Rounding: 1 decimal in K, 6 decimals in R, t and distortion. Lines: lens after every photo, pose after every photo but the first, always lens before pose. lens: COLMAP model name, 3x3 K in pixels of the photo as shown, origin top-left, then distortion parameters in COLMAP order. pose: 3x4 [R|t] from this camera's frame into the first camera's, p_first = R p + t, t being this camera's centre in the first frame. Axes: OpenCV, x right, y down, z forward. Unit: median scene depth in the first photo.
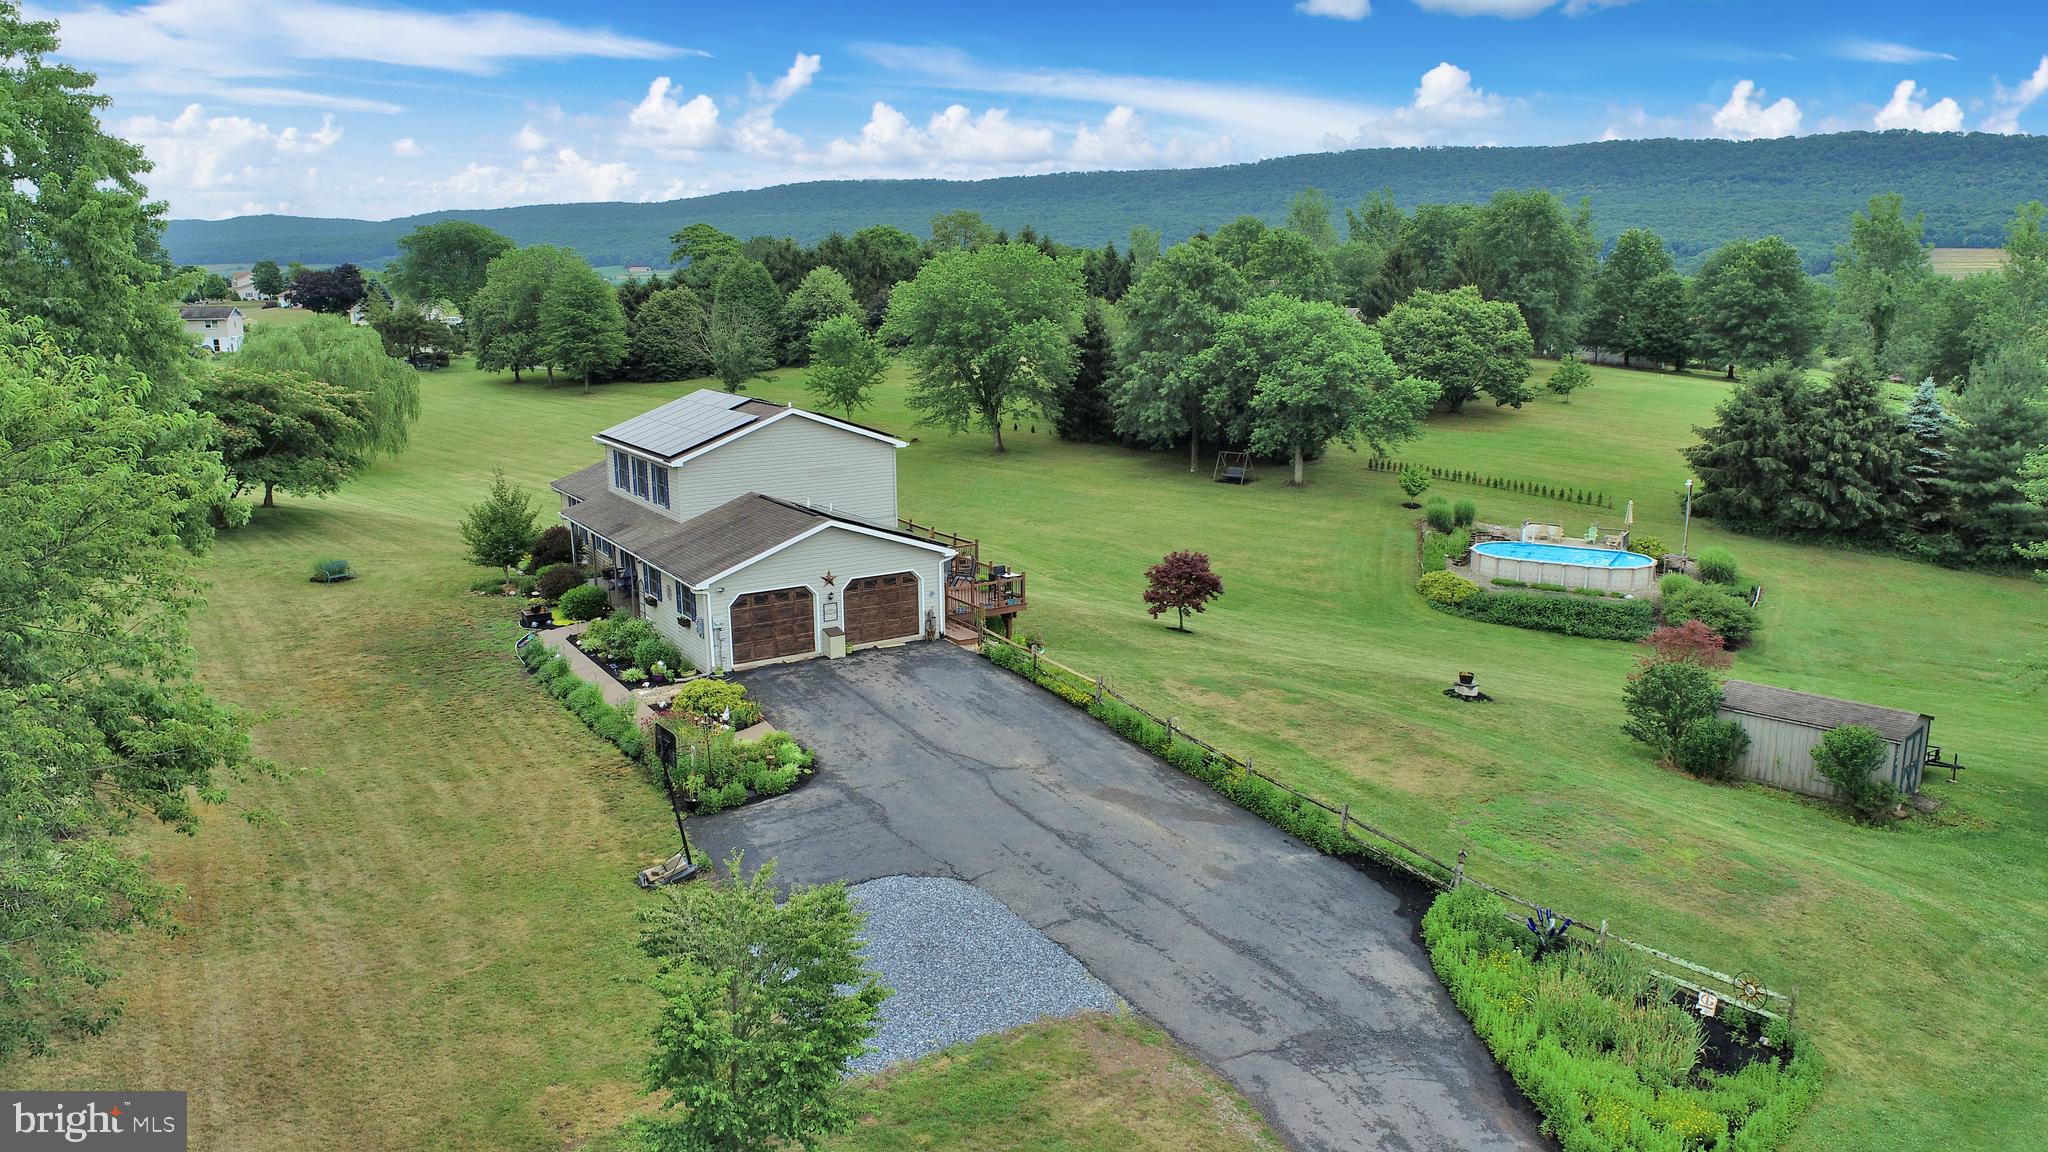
lens RADIAL K [[1379.0, 0, 1025.5], [0, 1379.0, 573.3], [0, 0, 1]] dist [-0.014881, 0.006312]
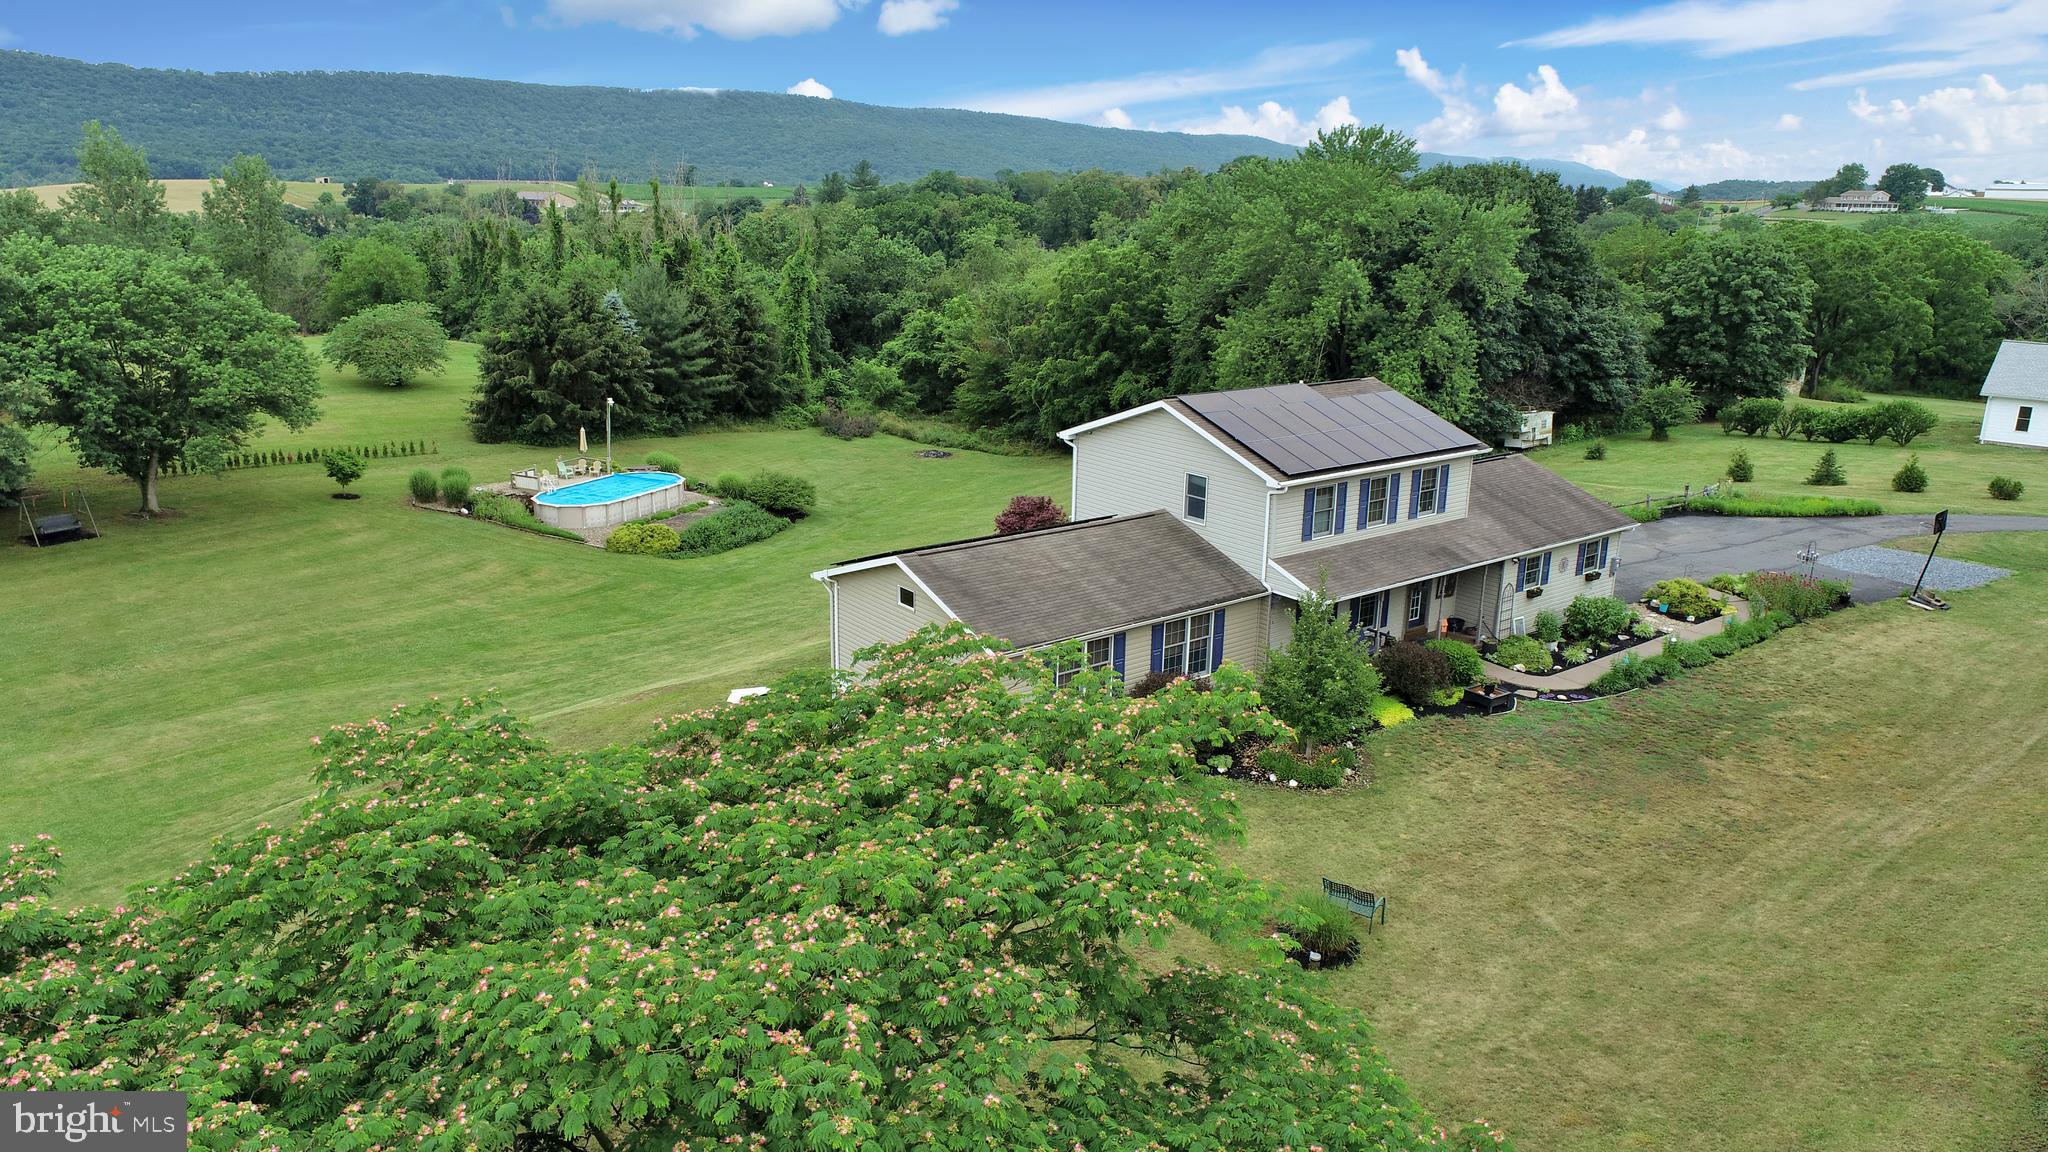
lens RADIAL K [[1379.0, 0, 1025.5], [0, 1379.0, 573.3], [0, 0, 1]] dist [-0.014881, 0.006312]
pose [[-0.094088, -0.262176, 0.960422, -0.518277], [0.196787, 0.940771, 0.276090, -0.144651], [-0.975921, 0.214975, -0.036922, 0.630835]]
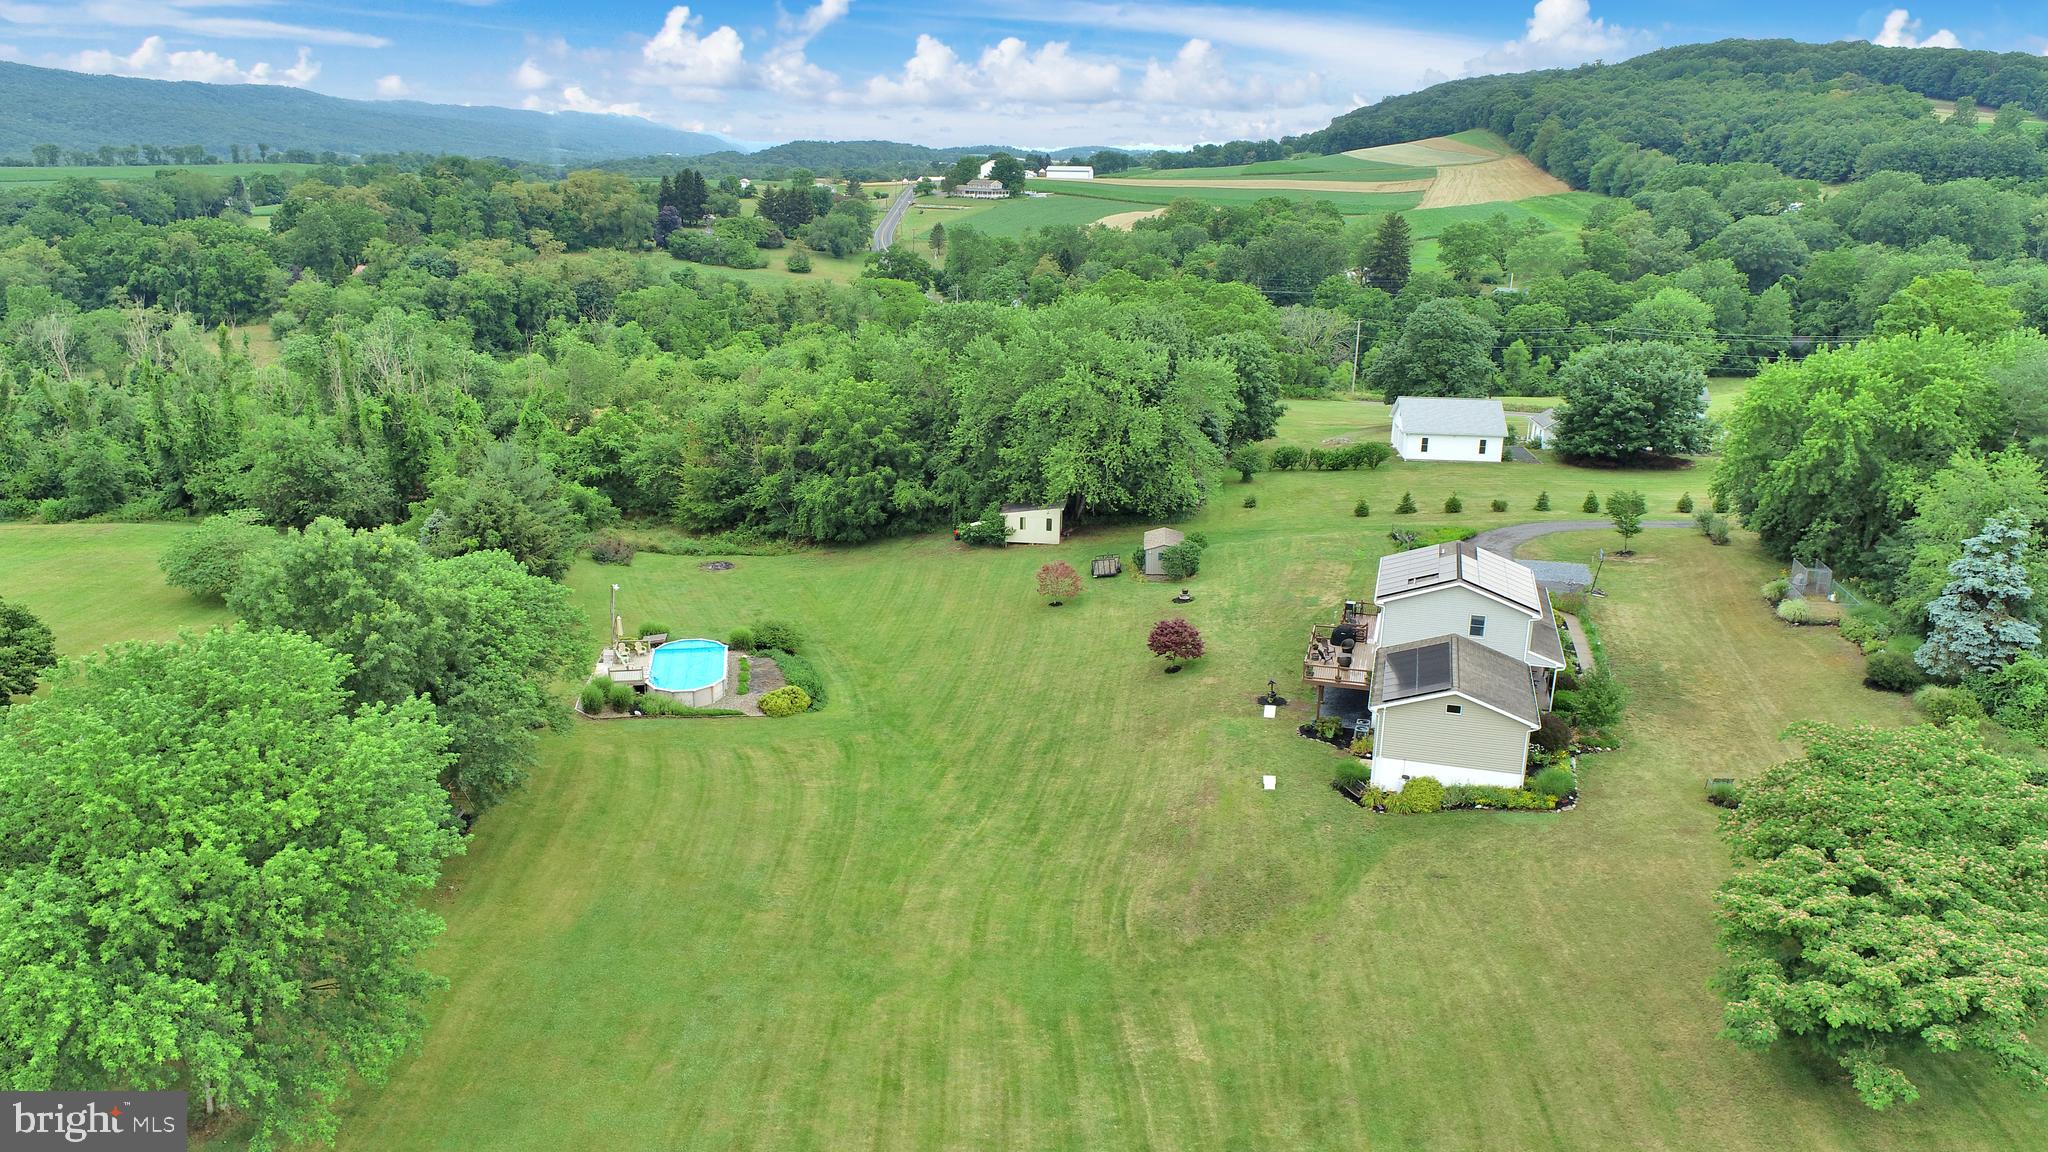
lens RADIAL K [[1379.0, 0, 1025.5], [0, 1379.0, 573.3], [0, 0, 1]] dist [-0.014881, 0.006312]
pose [[-0.672794, -0.219698, 0.706457, -0.521236], [0.149162, 0.895000, 0.420387, -0.452661], [-0.724638, 0.388210, -0.569380, 1.203302]]
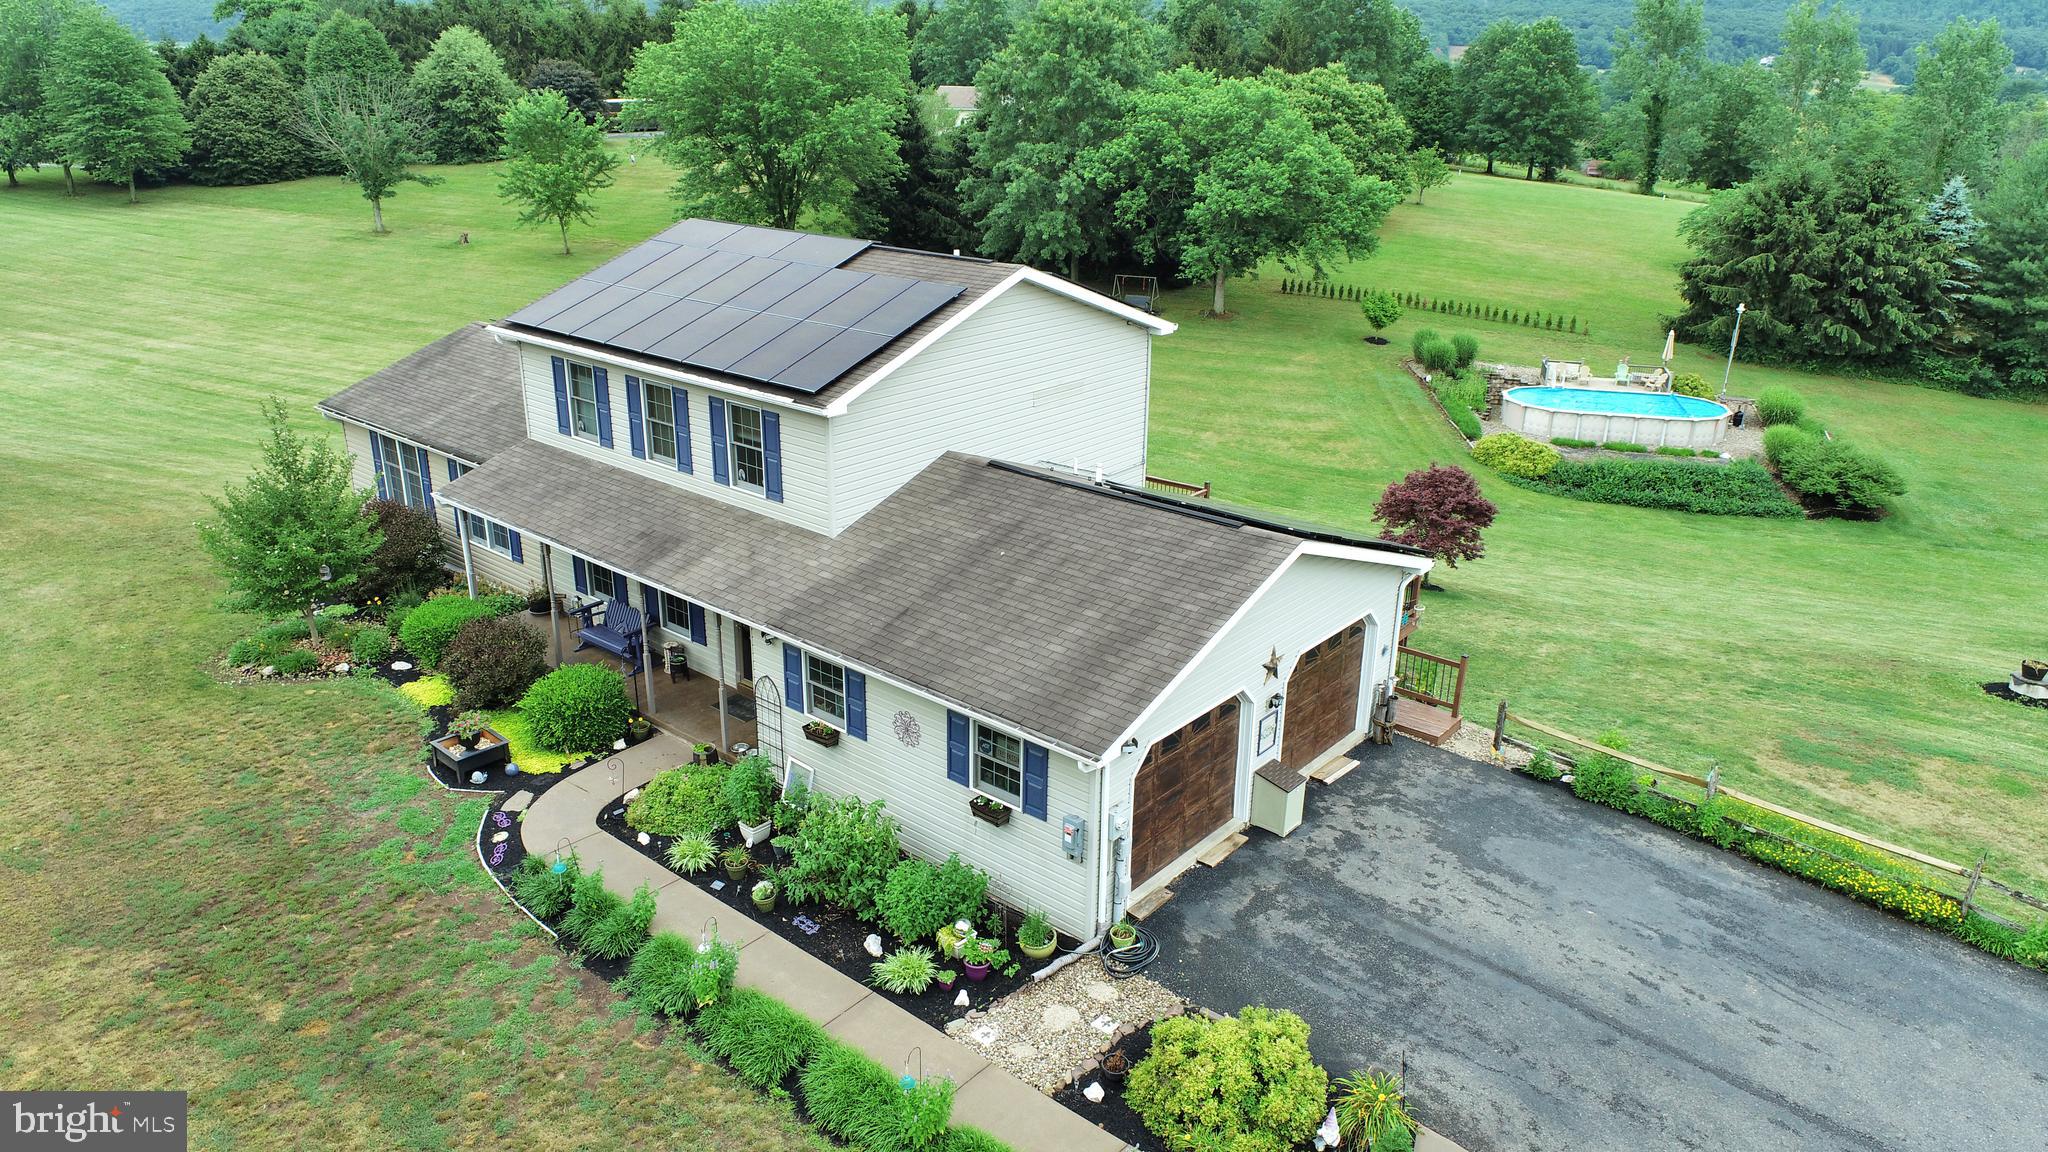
lens RADIAL K [[1379.0, 0, 1025.5], [0, 1379.0, 573.3], [0, 0, 1]] dist [-0.014881, 0.006312]
pose [[0.955590, -0.085480, 0.282031, -0.151390], [0.044378, 0.987836, 0.149035, -0.042130], [-0.291340, -0.129901, 0.947759, 0.265450]]
